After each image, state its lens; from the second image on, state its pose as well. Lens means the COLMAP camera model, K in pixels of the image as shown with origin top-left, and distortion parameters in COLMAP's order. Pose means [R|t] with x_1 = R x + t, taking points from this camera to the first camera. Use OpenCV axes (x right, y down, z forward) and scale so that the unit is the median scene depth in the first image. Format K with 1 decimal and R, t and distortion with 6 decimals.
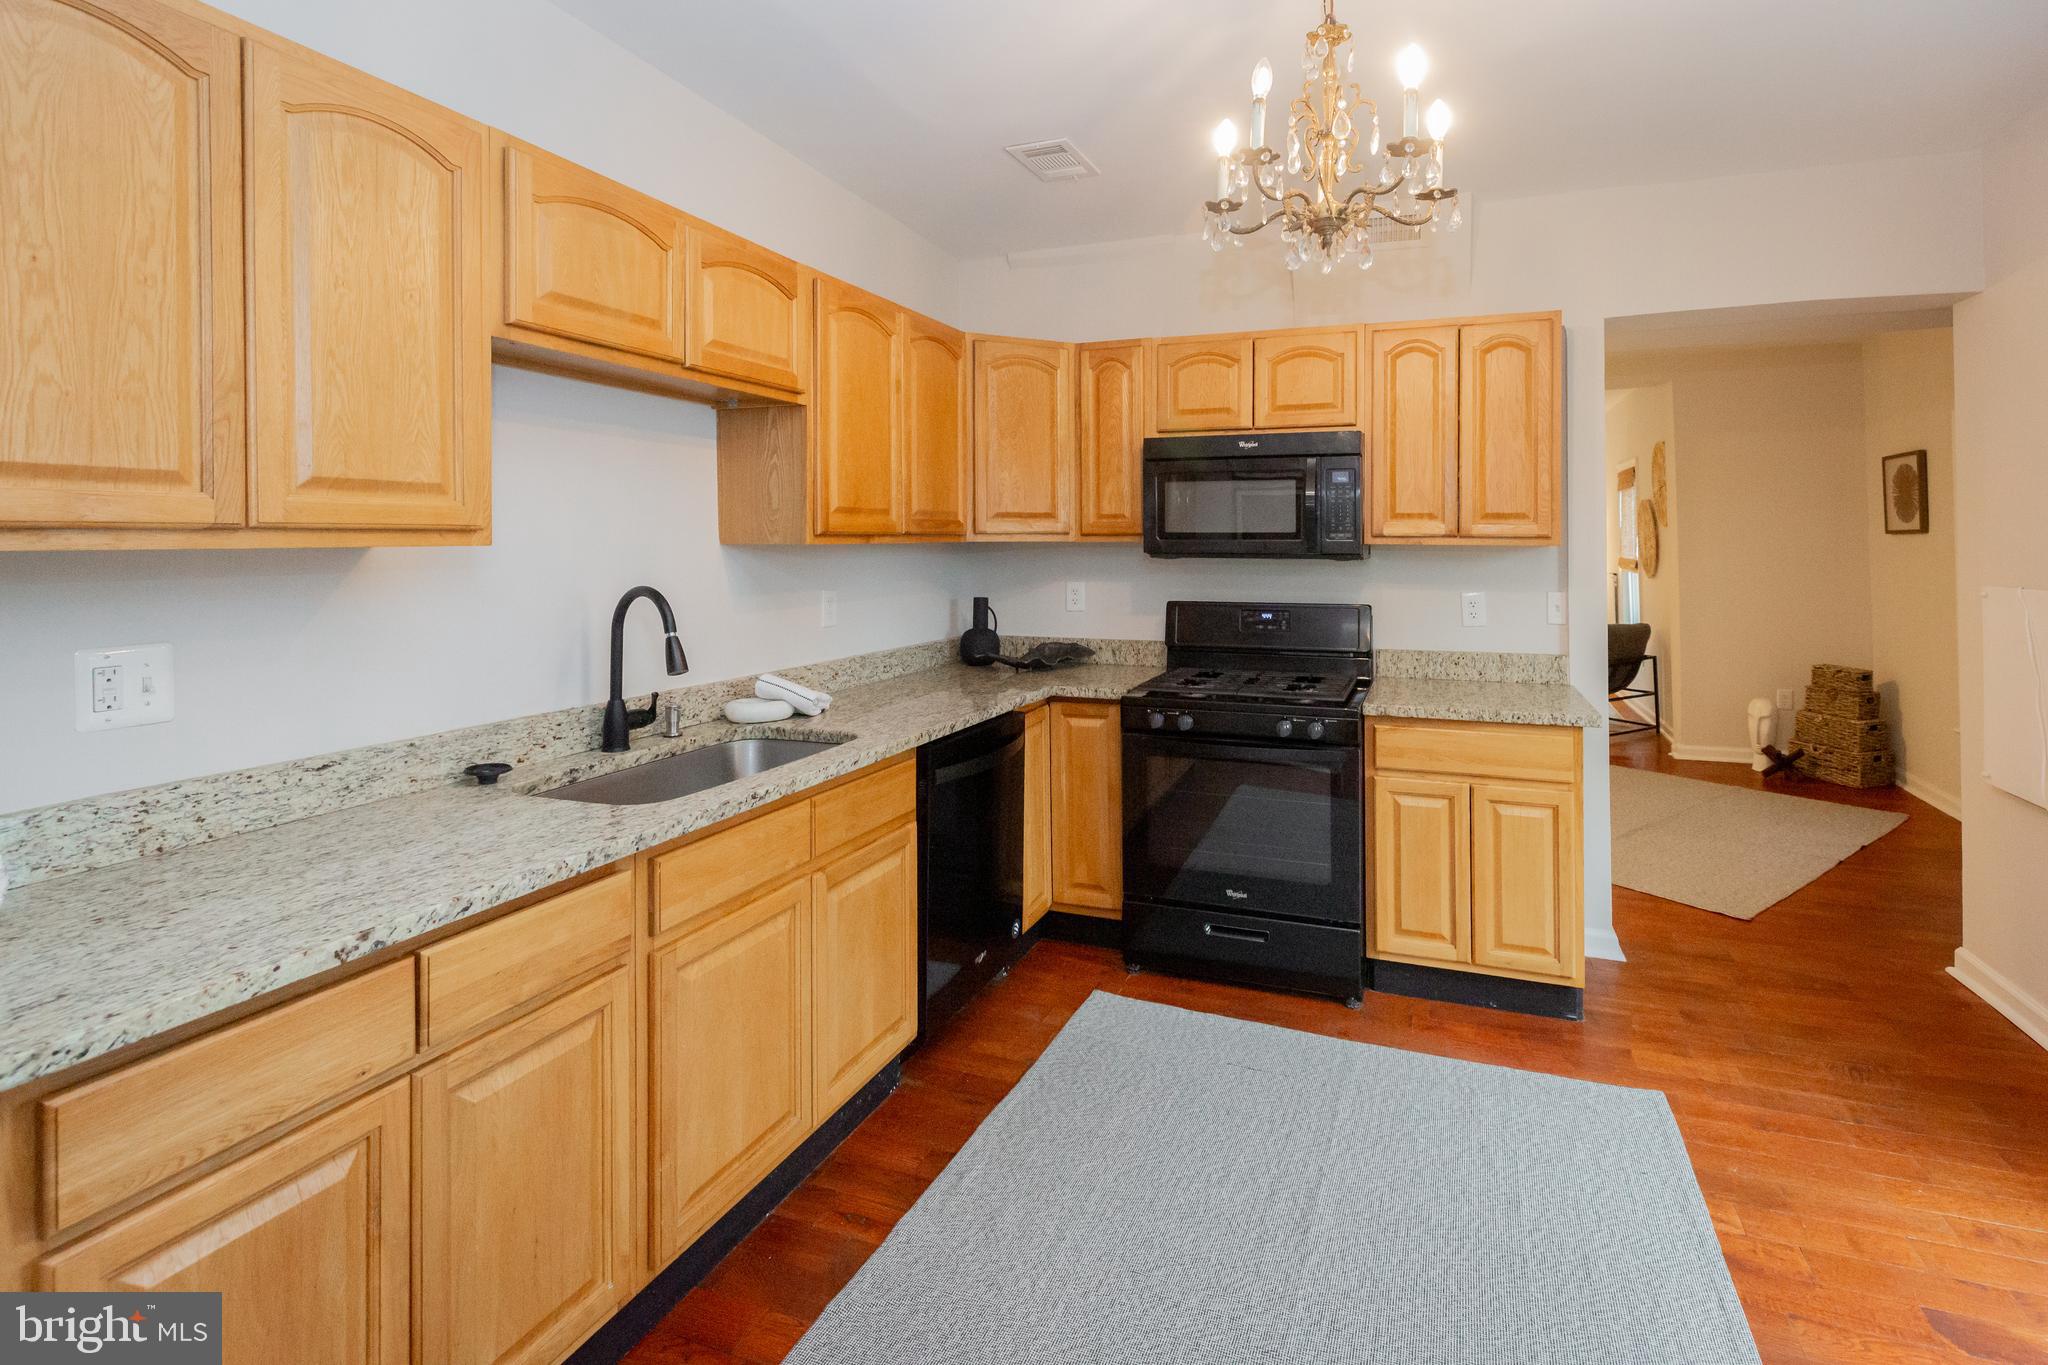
lens RADIAL K [[971.1, 0, 1030.2], [0, 971.1, 538.3], [0, 0, 1]] dist [0.003428, 0.000143]
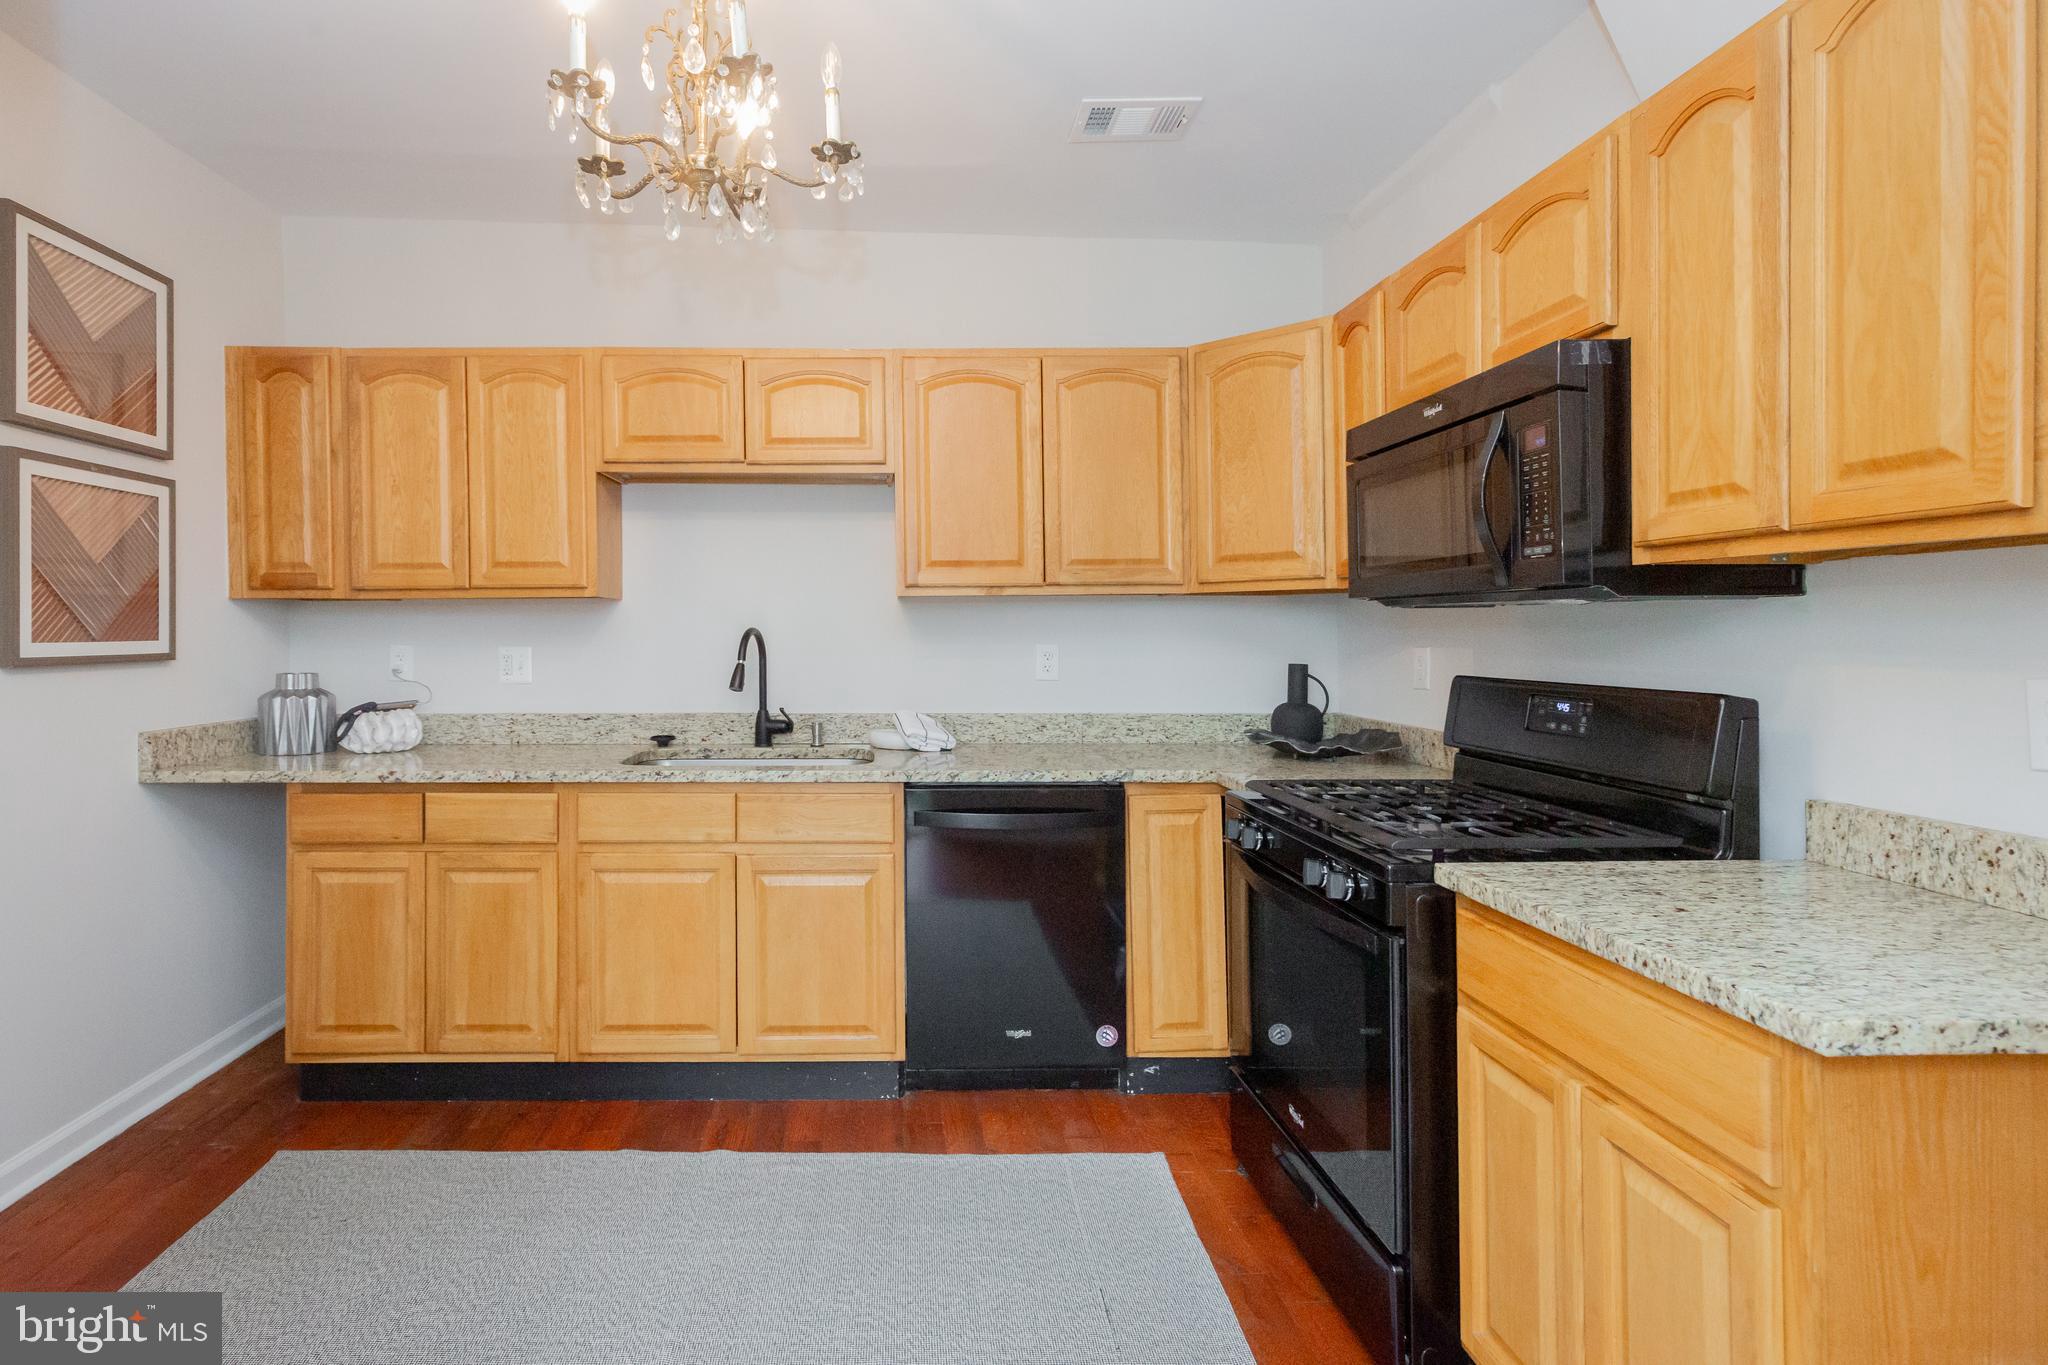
lens RADIAL K [[965.5, 0, 958.8], [0, 965.5, 641.9], [0, 0, 1]] dist [0.003311, 0.000649]
pose [[0.384684, 0.007431, -0.923019, 0.762856], [0.003990, 0.999945, 0.009713, 0.044587], [0.923040, -0.007419, 0.384633, 0.578188]]
